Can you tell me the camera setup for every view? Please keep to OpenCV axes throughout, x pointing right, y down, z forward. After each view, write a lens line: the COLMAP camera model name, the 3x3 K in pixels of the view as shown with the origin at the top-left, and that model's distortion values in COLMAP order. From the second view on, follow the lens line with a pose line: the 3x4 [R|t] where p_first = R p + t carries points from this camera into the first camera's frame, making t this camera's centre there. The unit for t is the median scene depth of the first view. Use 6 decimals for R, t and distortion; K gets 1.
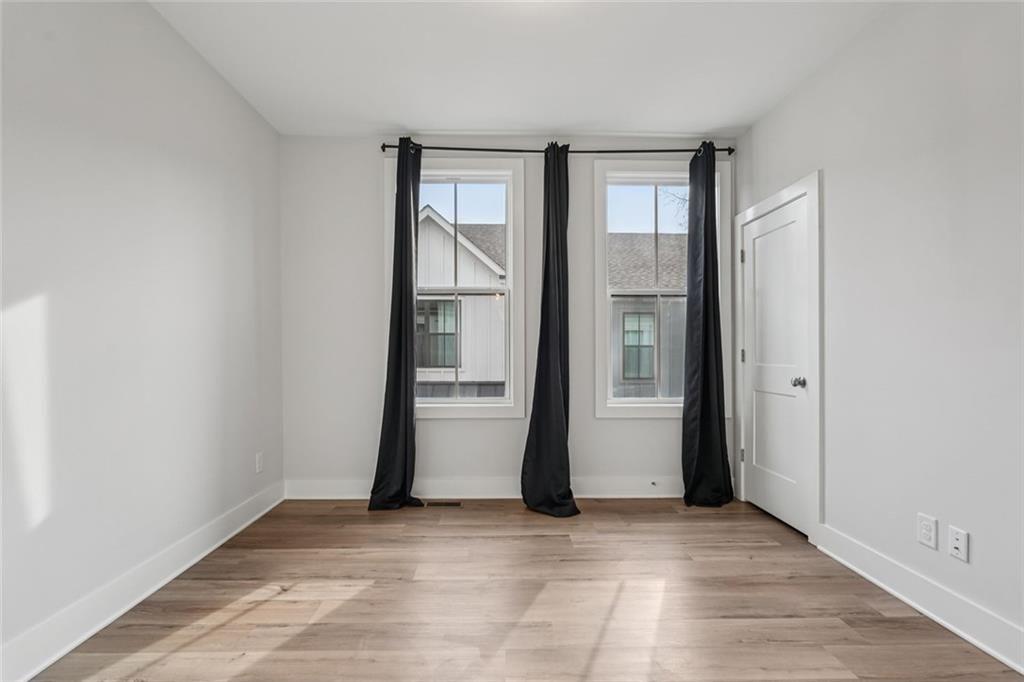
lens RADIAL K [[456.3, 0, 513.5], [0, 456.3, 337.1], [0, 0, 1]] dist [-0.007294, 0.004921]
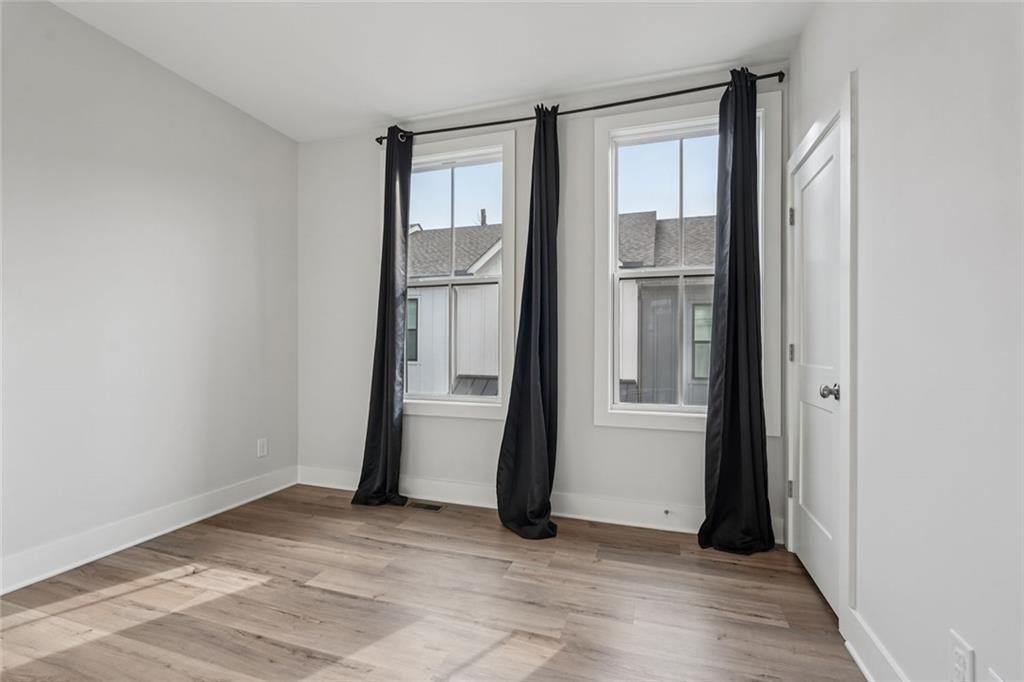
lens RADIAL K [[456.3, 0, 512.2], [0, 456.3, 333.9], [0, 0, 1]] dist [-0.007294, 0.004921]
pose [[0.942079, -0.004812, -0.335357, 0.331220], [0.005354, 0.999985, 0.000694, 0.007723], [0.335349, -0.002449, 0.942091, 0.164015]]
